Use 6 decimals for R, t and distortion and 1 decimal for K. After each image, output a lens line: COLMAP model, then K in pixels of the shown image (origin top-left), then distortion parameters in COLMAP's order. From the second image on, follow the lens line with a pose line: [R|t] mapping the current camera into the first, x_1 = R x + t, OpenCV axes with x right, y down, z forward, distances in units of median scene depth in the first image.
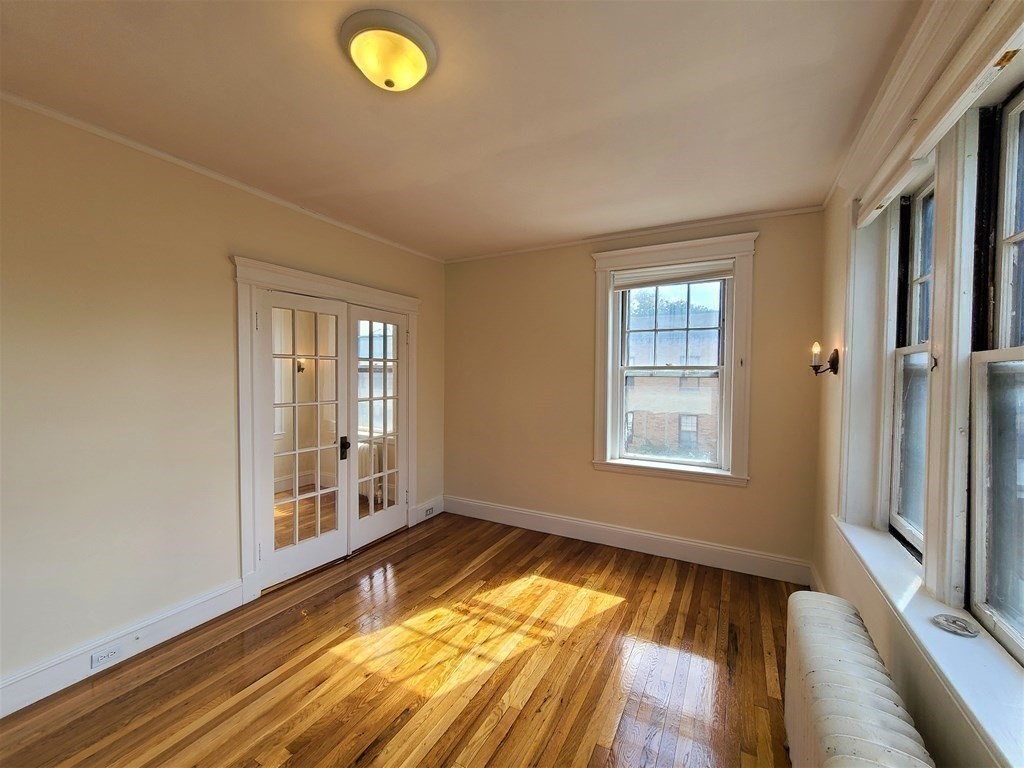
lens RADIAL K [[419.7, 0, 509.8], [0, 419.7, 385.8], [0, 0, 1]] dist [-0.003594, 0.000660]
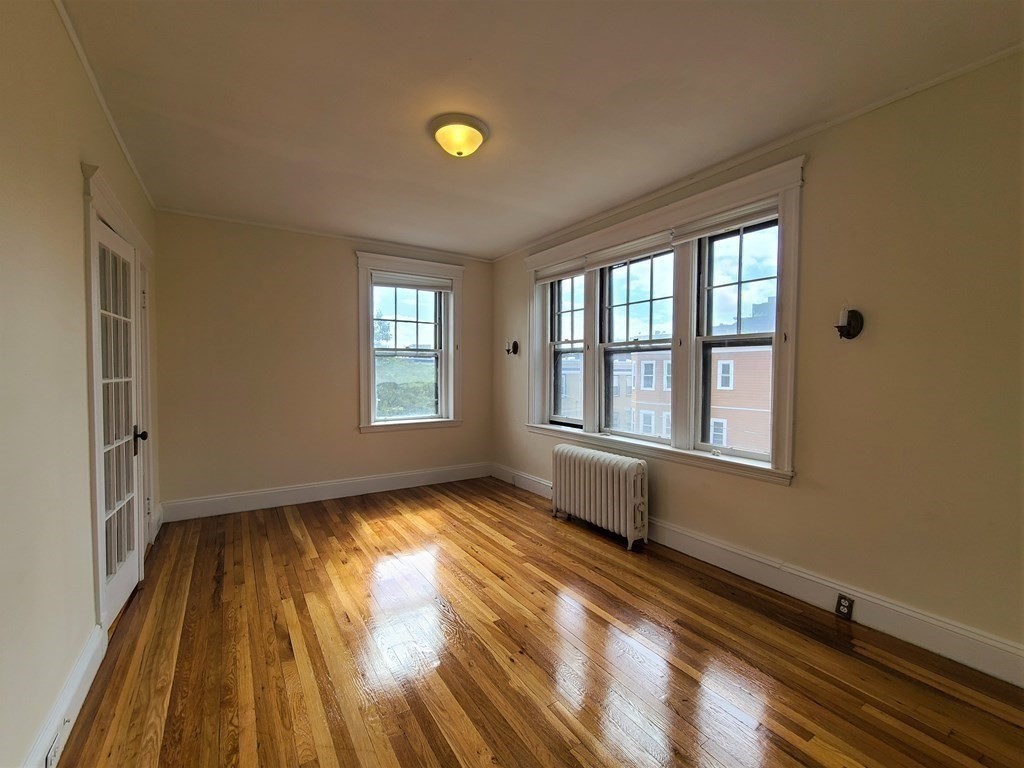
lens RADIAL K [[441.9, 0, 512.1], [0, 441.9, 380.3], [0, 0, 1]] dist [-0.002490, -0.001193]
pose [[0.480502, -0.027360, 0.876567, -0.787368], [0.025485, 0.999527, 0.017228, 0.044234], [-0.876623, 0.014061, 0.480972, 0.021550]]
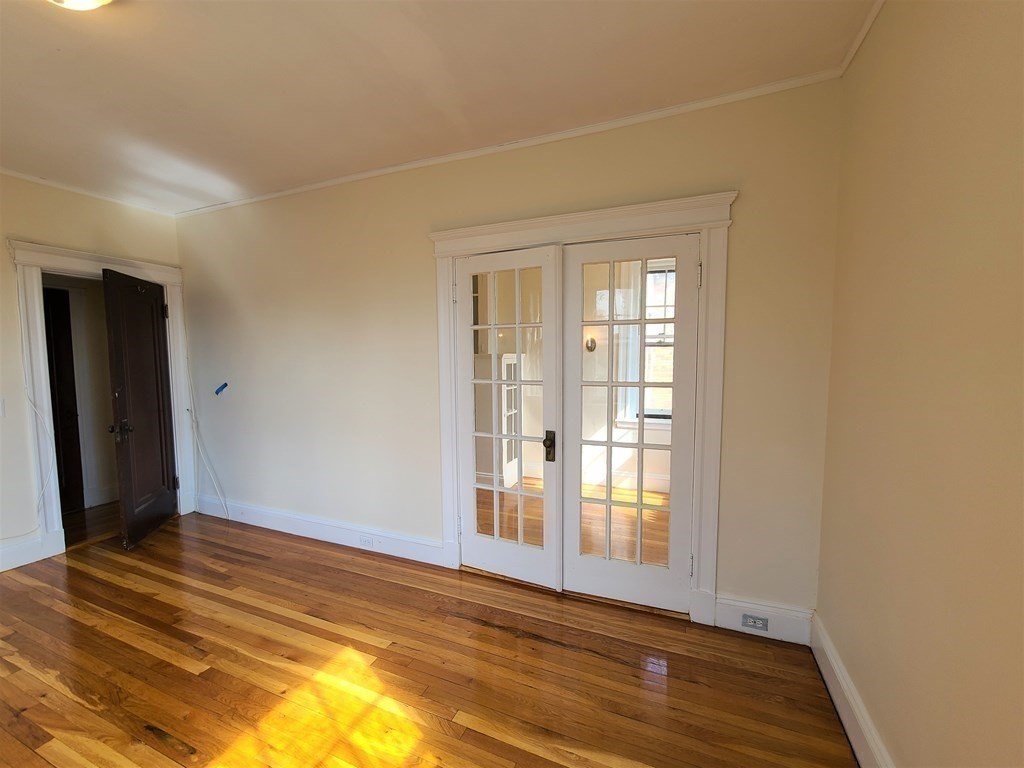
lens RADIAL K [[419.7, 0, 509.4], [0, 419.7, 385.8], [0, 0, 1]] dist [-0.003594, 0.000660]
pose [[0.098549, 0.063740, -0.993089, 0.335084], [-0.023332, 0.997820, 0.061728, -0.001382], [0.994859, 0.017088, 0.099822, 0.878473]]
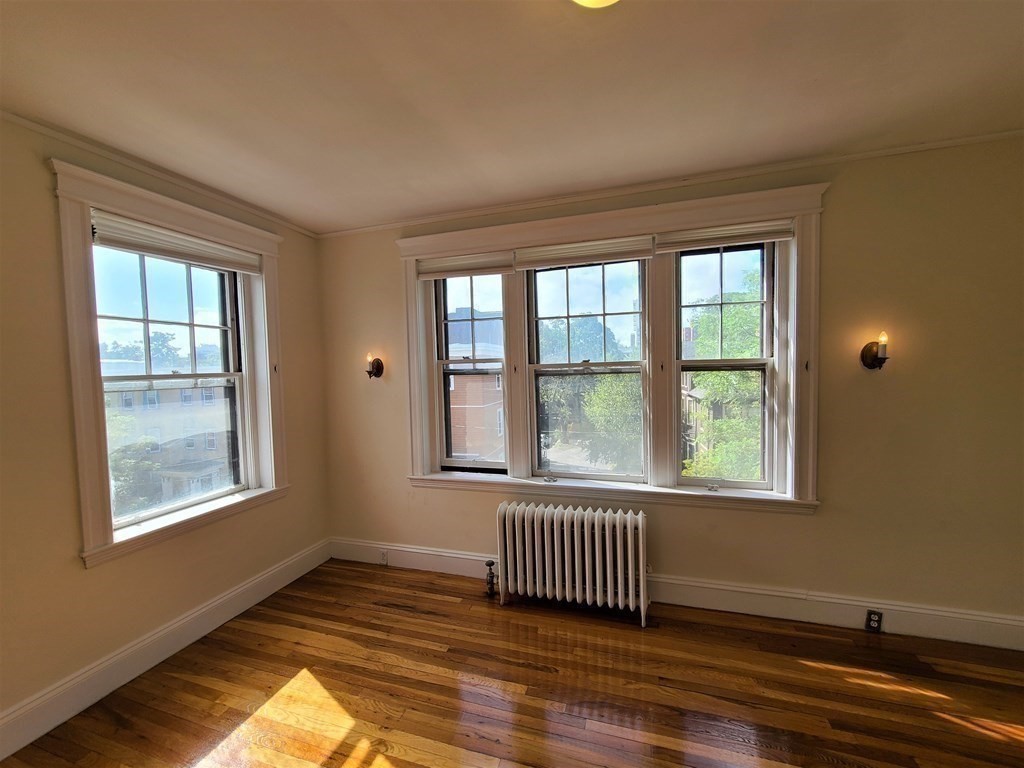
lens RADIAL K [[419.7, 0, 512.7], [0, 419.7, 384.2], [0, 0, 1]] dist [-0.003594, 0.000660]
pose [[-0.189595, -0.043733, 0.980888, -0.476577], [0.051288, 0.997203, 0.054374, -0.043419], [-0.980522, 0.060617, -0.186822, 0.631977]]
